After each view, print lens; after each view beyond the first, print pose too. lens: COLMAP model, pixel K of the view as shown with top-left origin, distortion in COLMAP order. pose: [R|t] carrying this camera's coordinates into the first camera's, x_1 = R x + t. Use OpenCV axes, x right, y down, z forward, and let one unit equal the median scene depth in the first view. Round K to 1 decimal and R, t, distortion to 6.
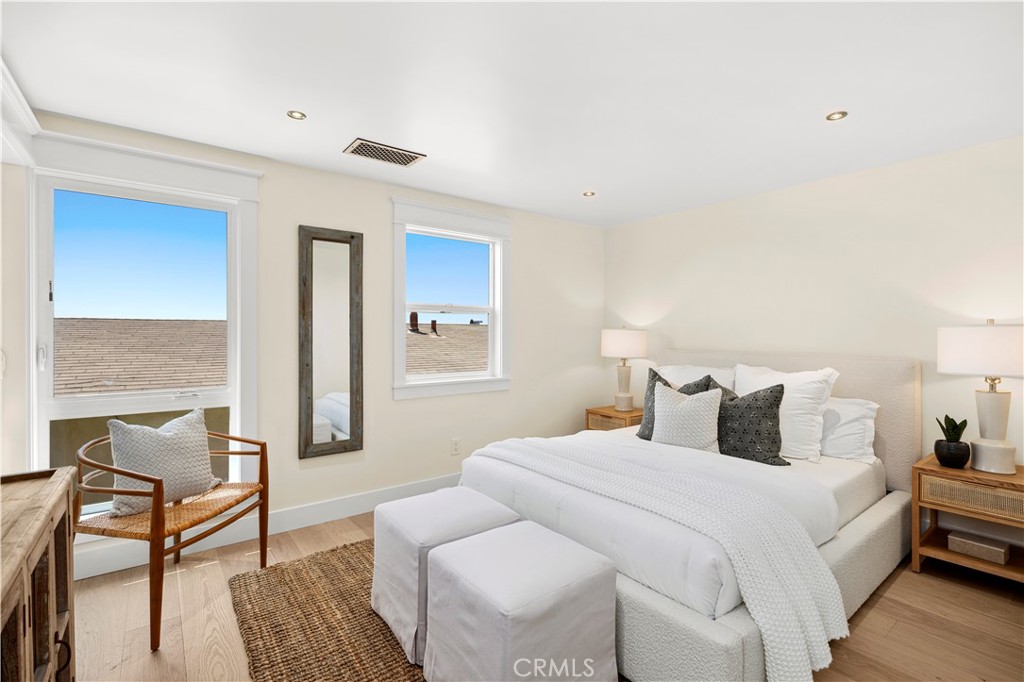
lens RADIAL K [[463.7, 0, 512.0], [0, 463.7, 341.0], [0, 0, 1]] dist [-0.000040, -0.000070]
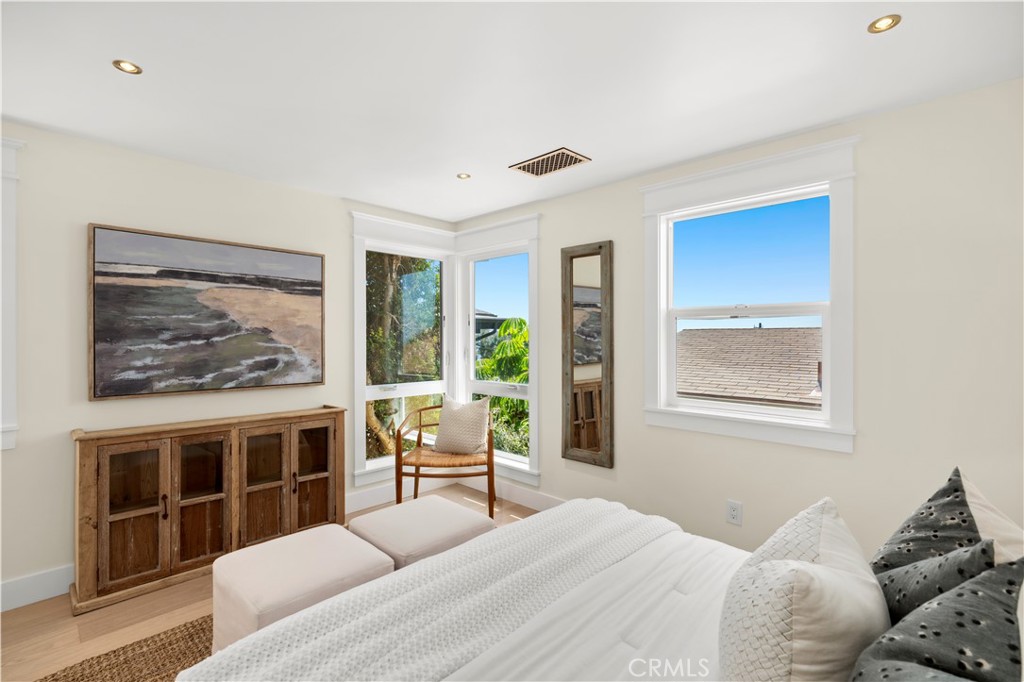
lens RADIAL K [[463.7, 0, 512.0], [0, 463.7, 341.0], [0, 0, 1]] dist [-0.000040, -0.000070]
pose [[0.139427, 0.003538, -0.990226, 0.636767], [-0.025829, 0.999666, -0.000065, -0.017652], [0.989895, 0.025586, 0.139472, 0.696395]]
